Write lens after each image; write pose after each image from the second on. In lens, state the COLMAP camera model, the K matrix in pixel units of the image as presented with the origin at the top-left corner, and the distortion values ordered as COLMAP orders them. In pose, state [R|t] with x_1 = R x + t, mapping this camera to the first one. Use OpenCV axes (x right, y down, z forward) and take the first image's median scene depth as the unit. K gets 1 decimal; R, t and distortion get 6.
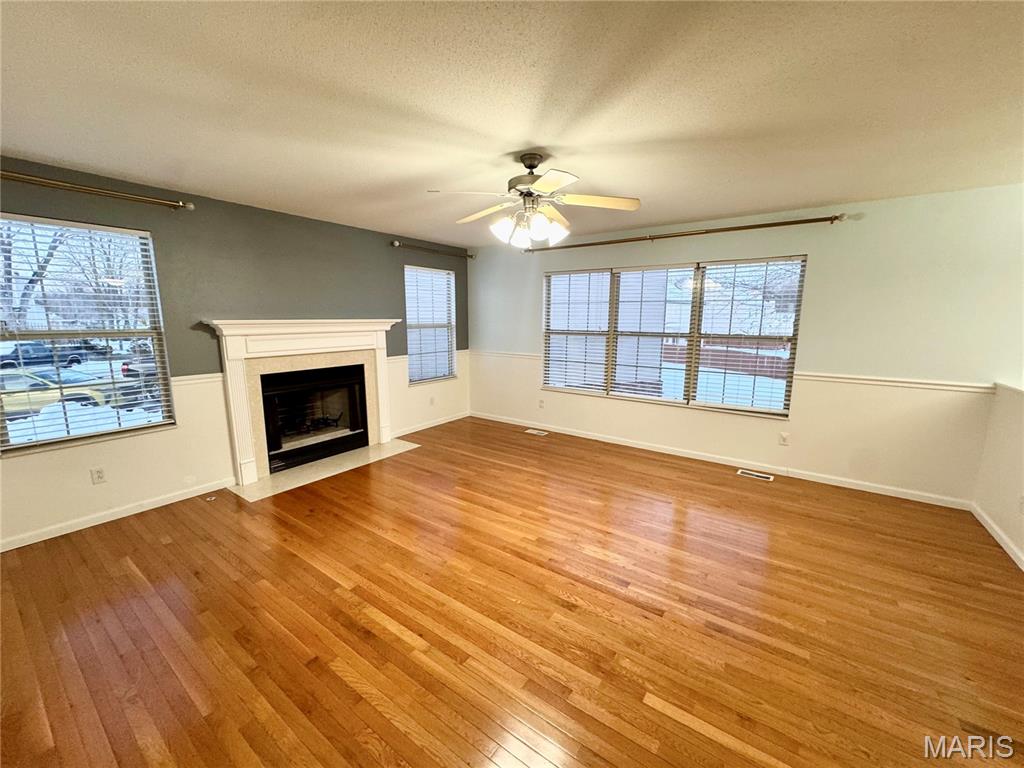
lens RADIAL K [[408.4, 0, 511.4], [0, 408.4, 384.9], [0, 0, 1]] dist [0.001365, -0.000013]
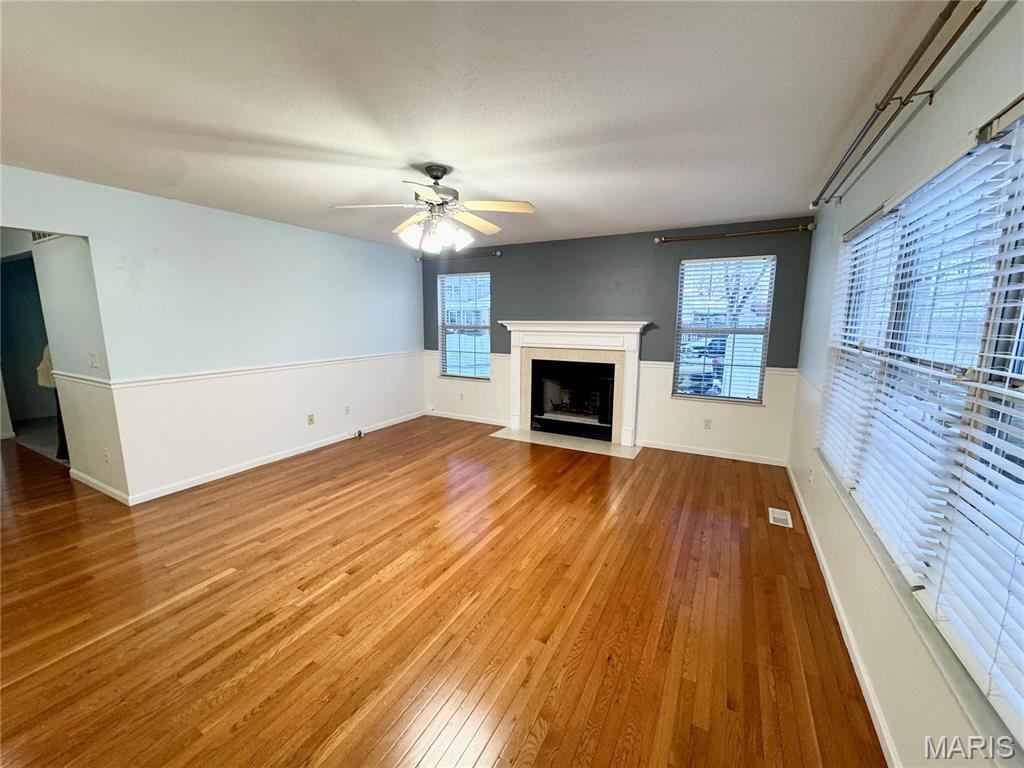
lens RADIAL K [[408.4, 0, 510.6], [0, 408.4, 384.5], [0, 0, 1]] dist [0.001365, -0.000013]
pose [[0.120635, 0.153947, -0.980687, 0.890487], [-0.166797, 0.977000, 0.132851, -0.130546], [0.978584, 0.147549, 0.143538, 0.822071]]
